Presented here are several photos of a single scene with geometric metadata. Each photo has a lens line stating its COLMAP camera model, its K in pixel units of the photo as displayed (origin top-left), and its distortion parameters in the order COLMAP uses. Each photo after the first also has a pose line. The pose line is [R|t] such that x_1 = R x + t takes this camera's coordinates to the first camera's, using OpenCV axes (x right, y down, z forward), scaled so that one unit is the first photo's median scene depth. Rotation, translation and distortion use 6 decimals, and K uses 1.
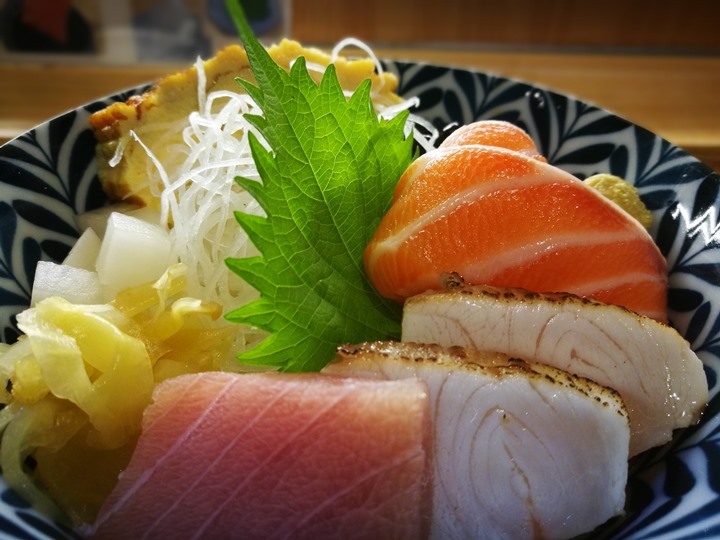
lens RADIAL K [[577.6, 0, 360.0], [0, 577.6, 270.0], [0, 0, 1]] dist [-0.010133, 0.001057]
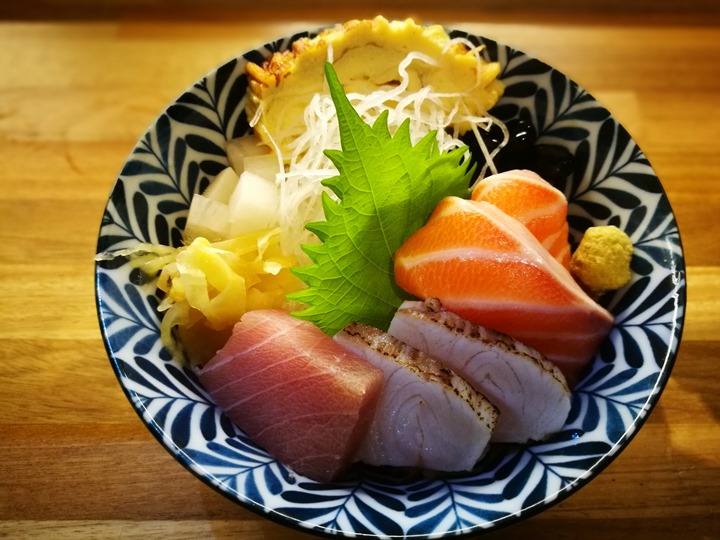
lens RADIAL K [[559.8, 0, 360.0], [0, 559.8, 270.0], [0, 0, 1]] dist [0.005037, -0.000322]
pose [[0.935381, 0.315277, -0.160198, 0.197591], [-0.231972, 0.888922, 0.394976, -0.635729], [0.266931, -0.332292, 0.904616, -0.381191]]
